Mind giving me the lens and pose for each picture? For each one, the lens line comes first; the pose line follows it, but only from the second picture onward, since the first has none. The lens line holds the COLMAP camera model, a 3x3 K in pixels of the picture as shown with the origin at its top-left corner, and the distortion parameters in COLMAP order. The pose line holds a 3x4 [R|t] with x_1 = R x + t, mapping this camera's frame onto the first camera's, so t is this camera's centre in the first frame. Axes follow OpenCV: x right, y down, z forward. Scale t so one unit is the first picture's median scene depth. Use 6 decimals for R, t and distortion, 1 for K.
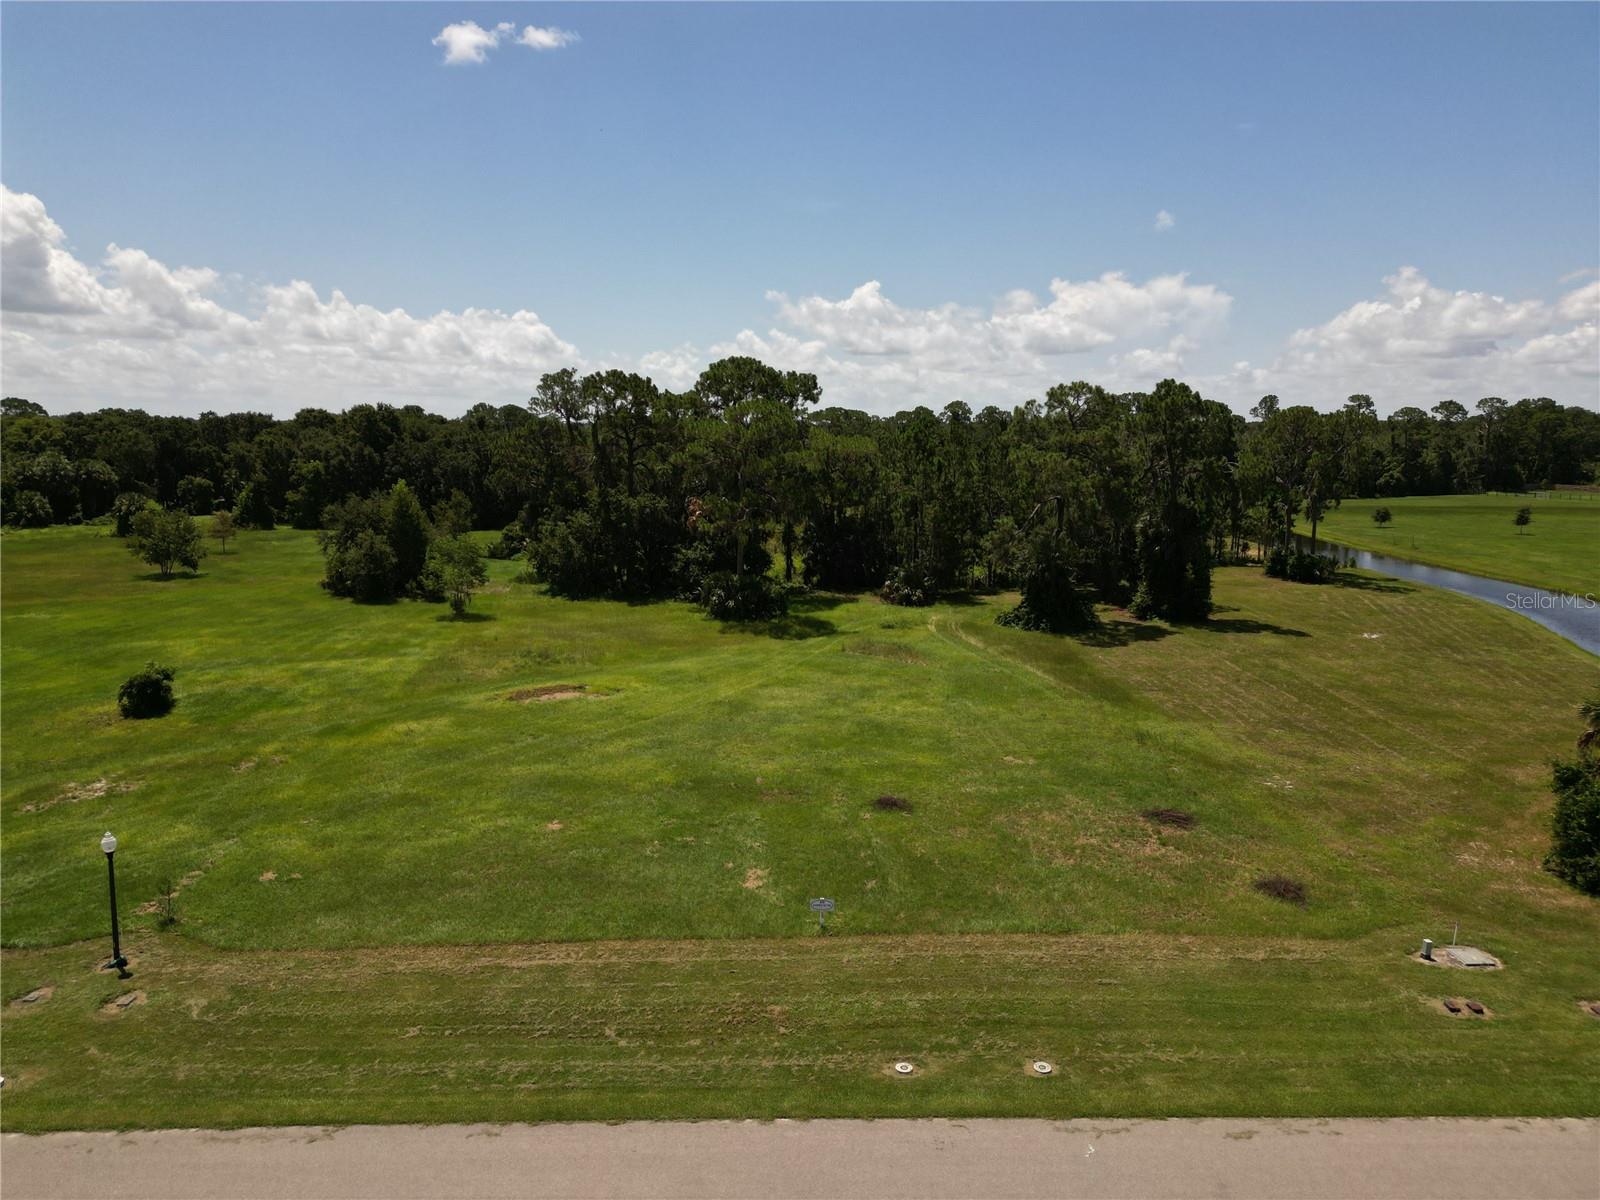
lens RADIAL K [[1103.2, 0, 795.2], [0, 1103.2, 607.3], [0, 0, 1]] dist [0.063433, -0.054016]
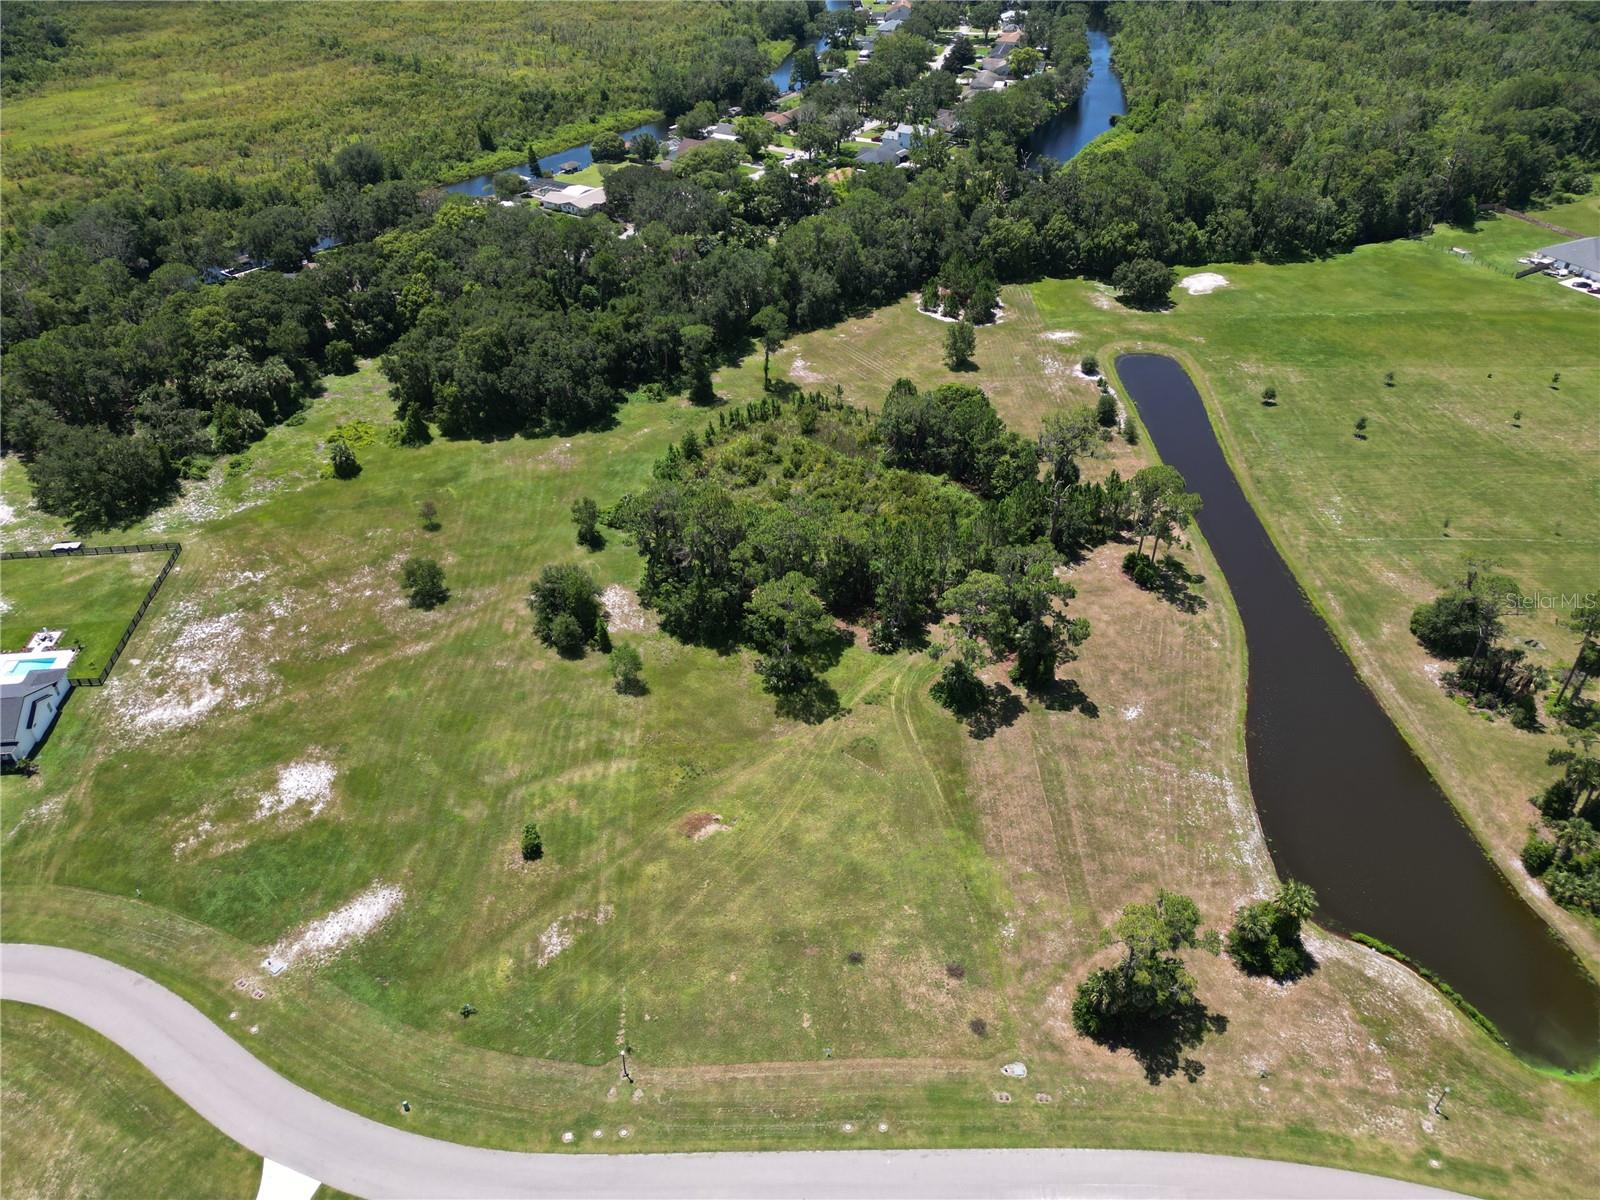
lens RADIAL K [[1103.2, 0, 794.6], [0, 1103.2, 582.4], [0, 0, 1]] dist [0.063433, -0.054016]
pose [[0.999901, -0.001007, -0.014019, -0.028248], [0.007219, 0.892614, 0.450765, -2.488213], [0.012060, -0.450821, 0.892533, -1.334993]]
